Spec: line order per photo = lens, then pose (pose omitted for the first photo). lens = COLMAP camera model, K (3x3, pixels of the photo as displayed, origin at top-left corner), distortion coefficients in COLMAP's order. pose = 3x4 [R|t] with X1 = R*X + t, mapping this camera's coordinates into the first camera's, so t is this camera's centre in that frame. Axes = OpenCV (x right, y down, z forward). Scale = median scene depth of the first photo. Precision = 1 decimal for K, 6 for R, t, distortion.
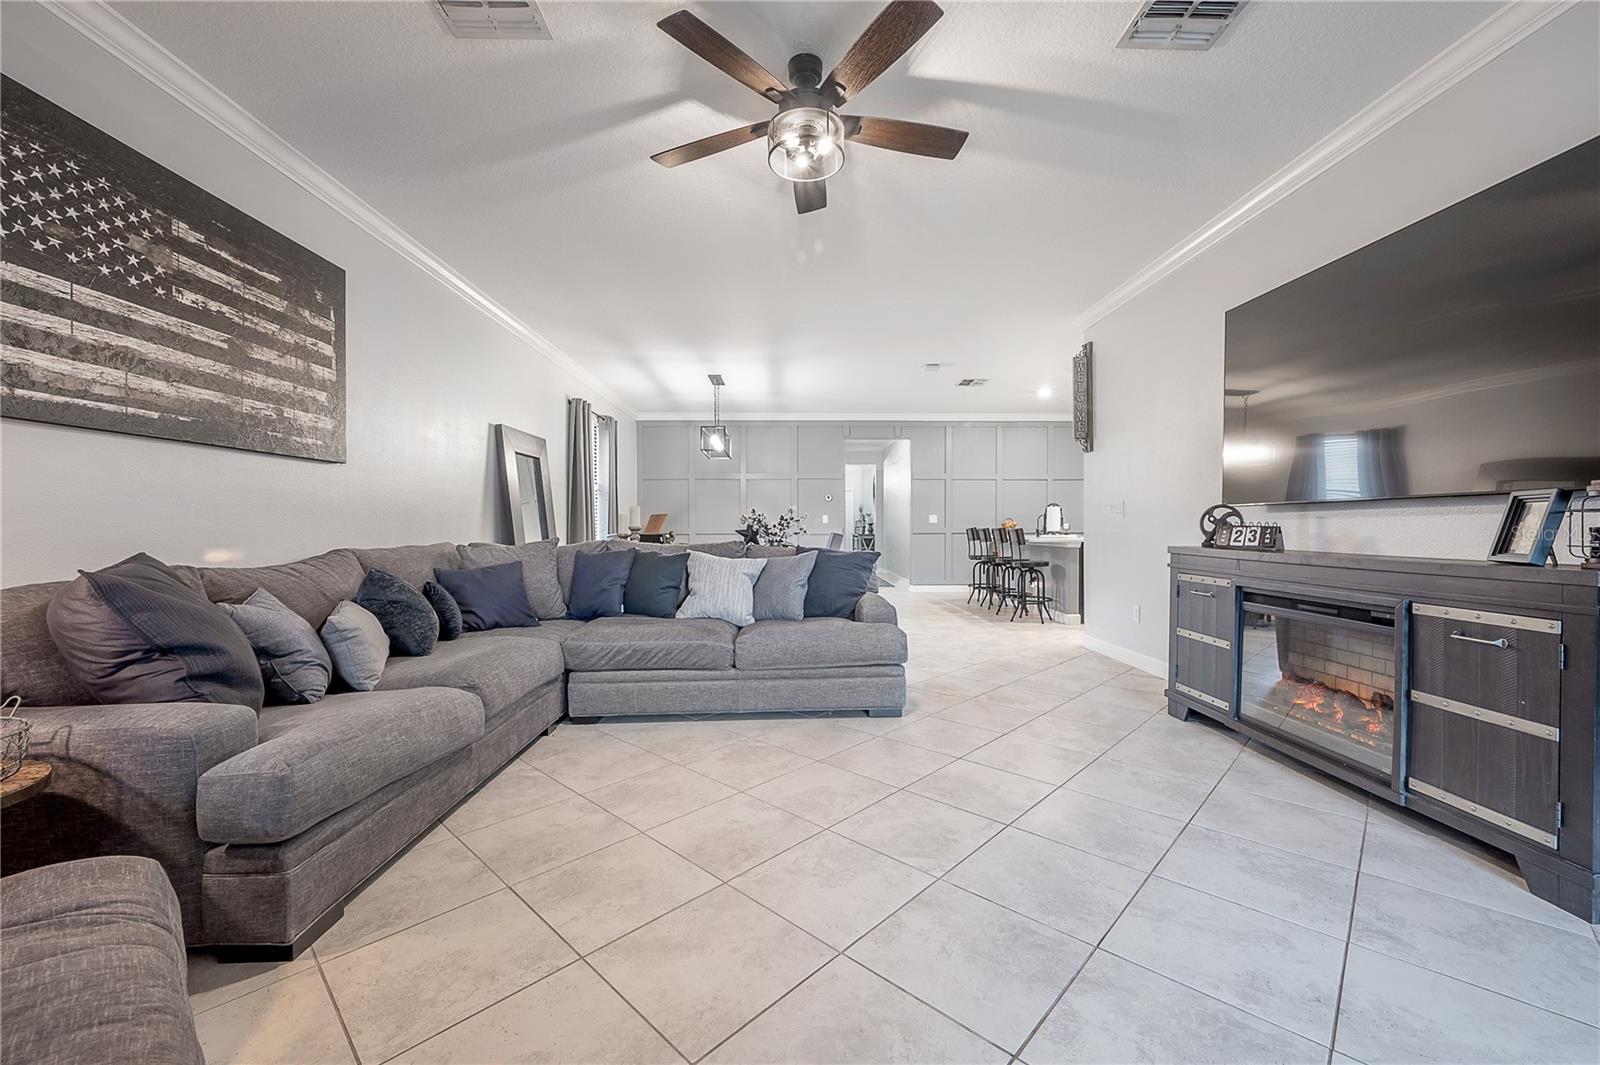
lens RADIAL K [[630.4, 0, 801.3], [0, 630.4, 532.8], [0, 0, 1]] dist [-0.000929, 0.000020]
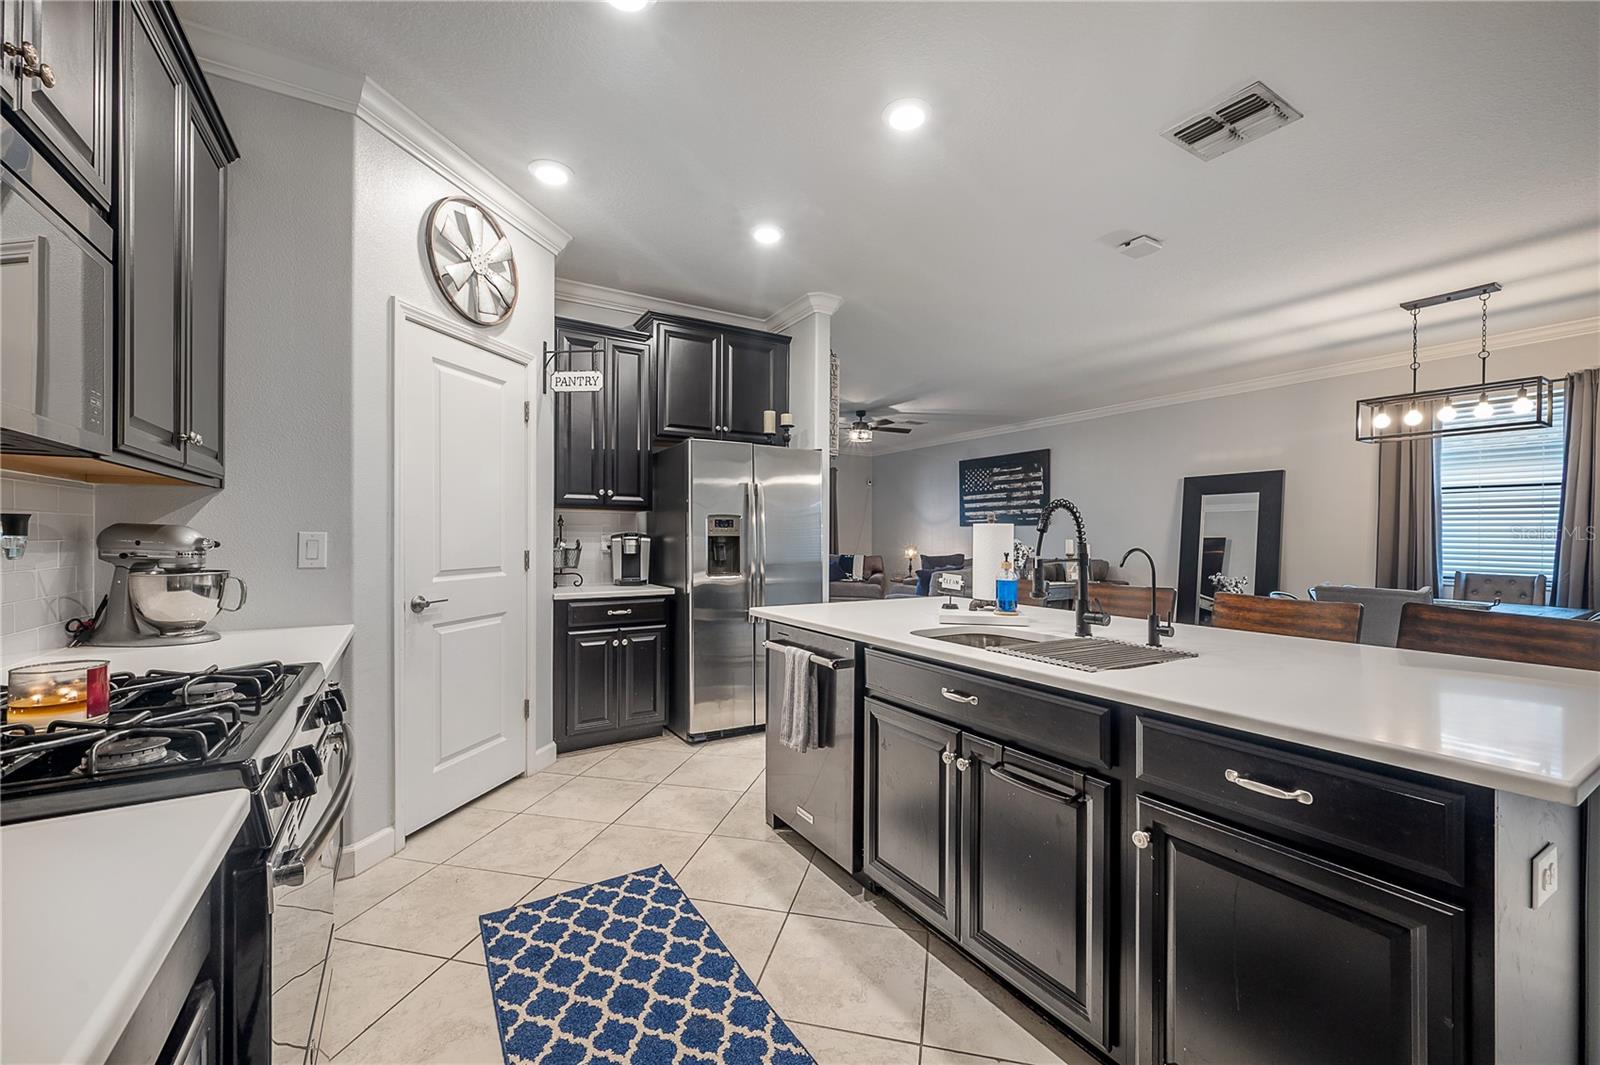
lens RADIAL K [[639.6, 0, 804.2], [0, 639.6, 535.8], [0, 0, 1]] dist [-0.001219, -0.000079]
pose [[-0.859962, -0.001362, -0.510356, 1.555936], [-0.007267, 0.999928, 0.009578, -0.089727], [0.510306, 0.011945, -0.859910, 2.942194]]
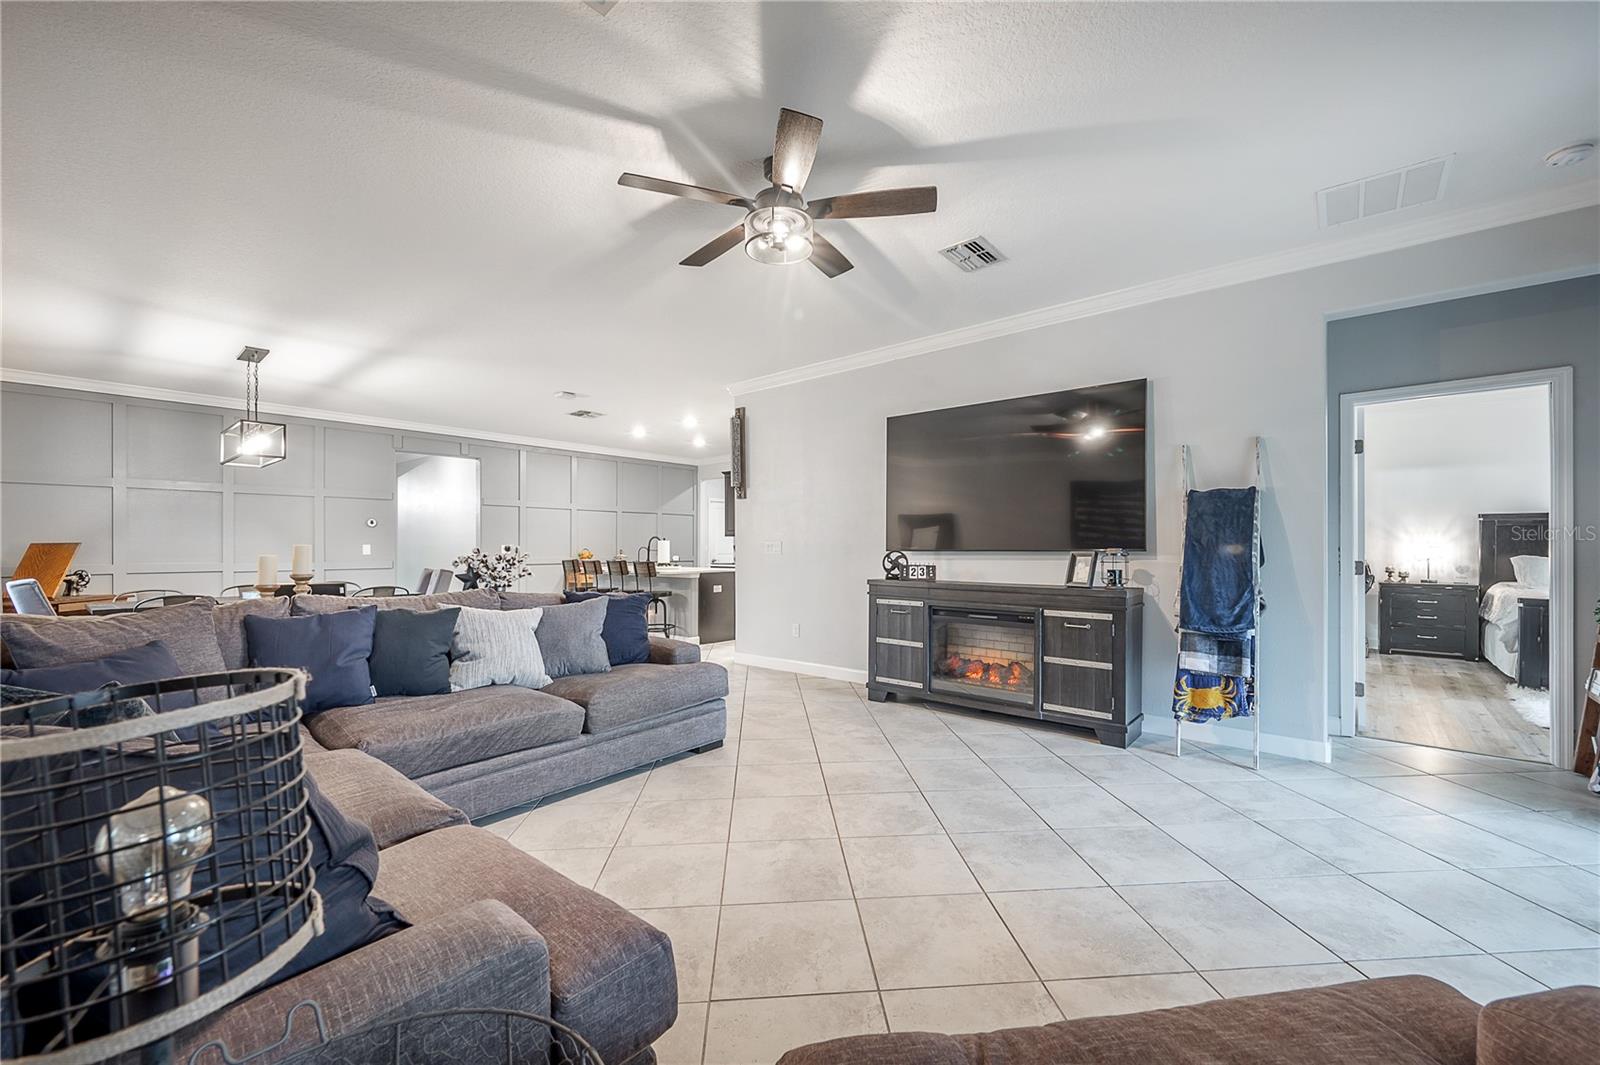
lens RADIAL K [[642.2, 0, 810.2], [0, 642.2, 545.7], [0, 0, 1]] dist [0.001724, -0.000004]
pose [[0.664918, 0.003649, 0.746907, -0.627315], [0.007829, 0.999899, -0.011855, -0.041936], [-0.746875, 0.013730, 0.664822, 0.167531]]
